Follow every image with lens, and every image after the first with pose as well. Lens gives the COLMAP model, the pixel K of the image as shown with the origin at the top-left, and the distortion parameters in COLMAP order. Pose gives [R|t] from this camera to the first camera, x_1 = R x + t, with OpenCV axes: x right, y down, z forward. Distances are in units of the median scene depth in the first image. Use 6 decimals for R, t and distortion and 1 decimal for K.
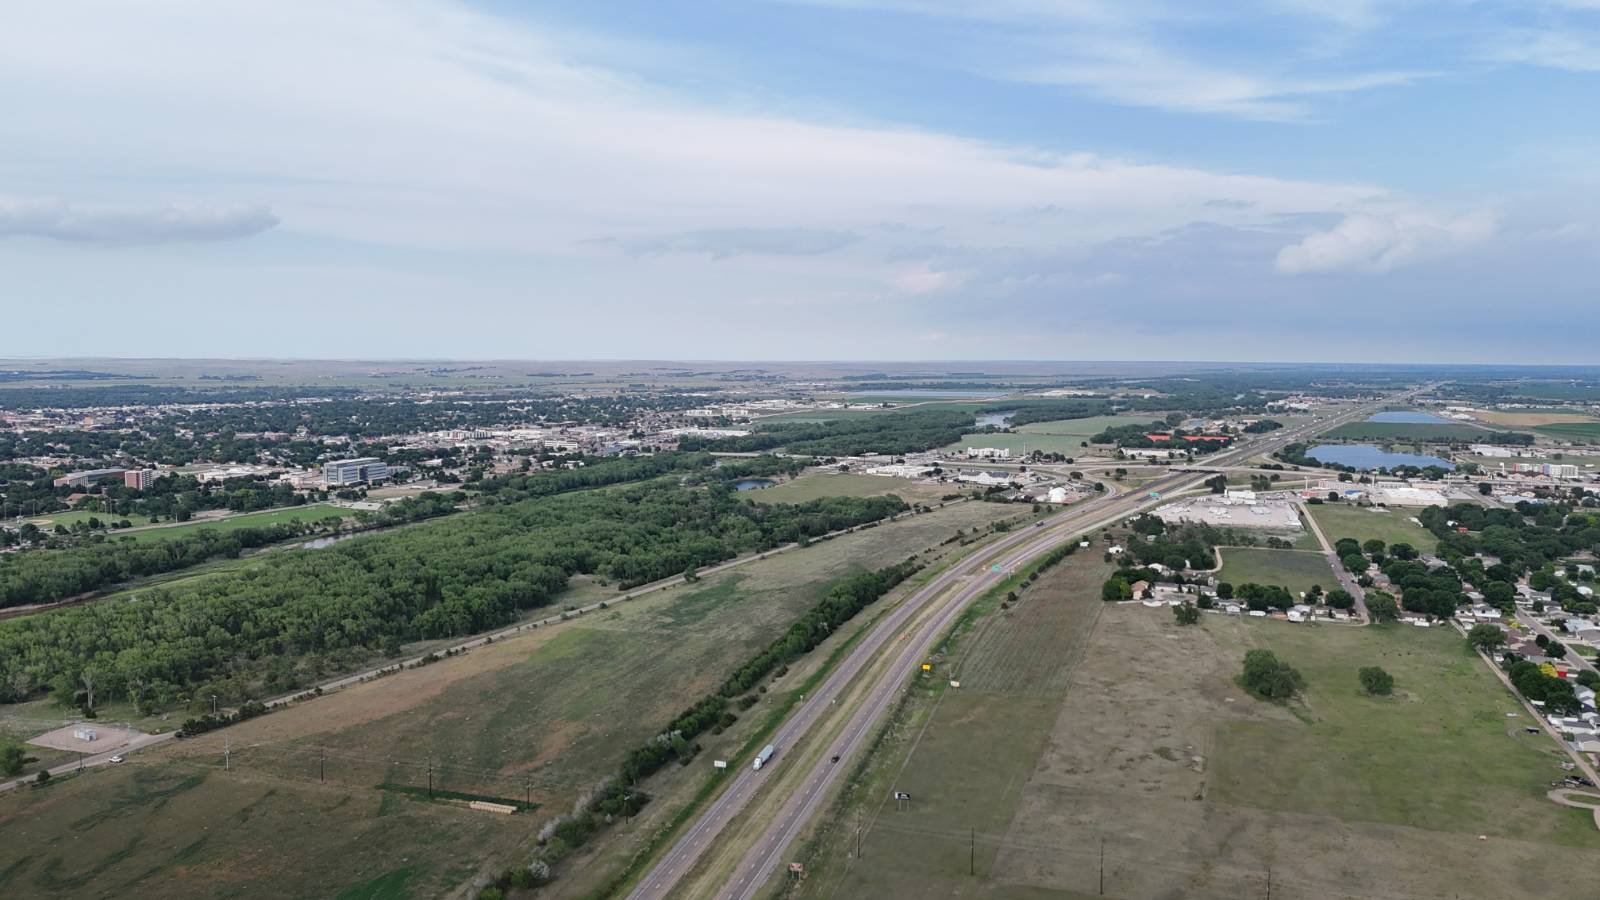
lens RADIAL K [[1172.4, 0, 799.6], [0, 1172.4, 442.5], [0, 0, 1]] dist [0.095776, -0.107038]
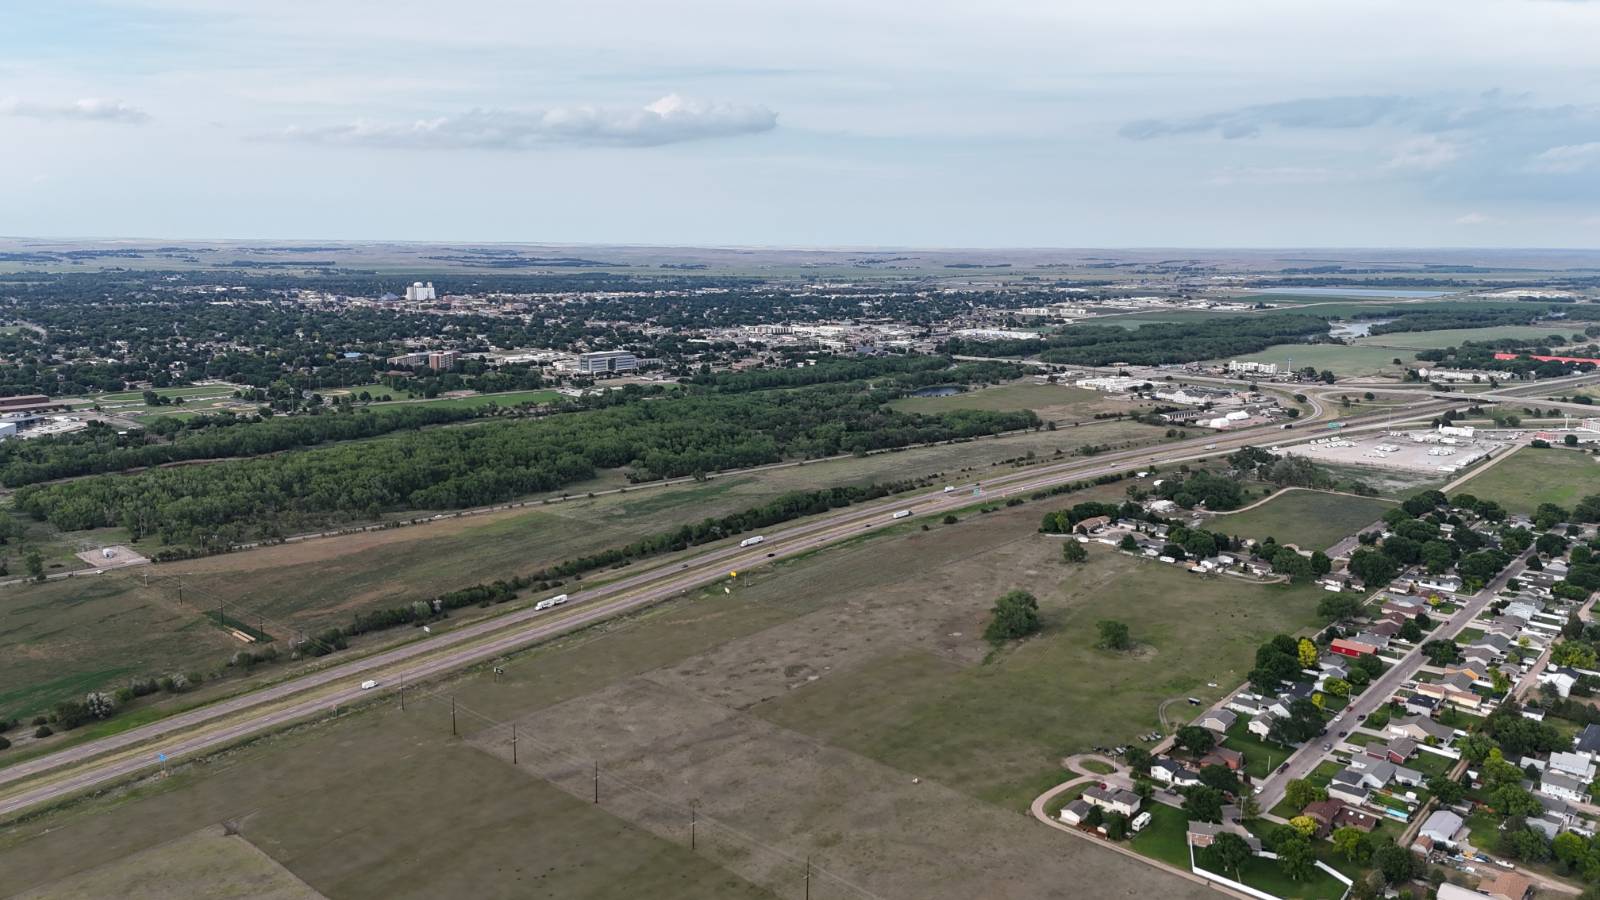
lens RADIAL K [[1172.4, 0, 799.6], [0, 1172.4, 442.5], [0, 0, 1]] dist [0.095776, -0.107038]
pose [[0.925250, 0.067844, -0.373243, 0.270309], [-0.032332, 0.994401, 0.100602, -0.022132], [0.377978, -0.081015, 0.922263, 0.004879]]
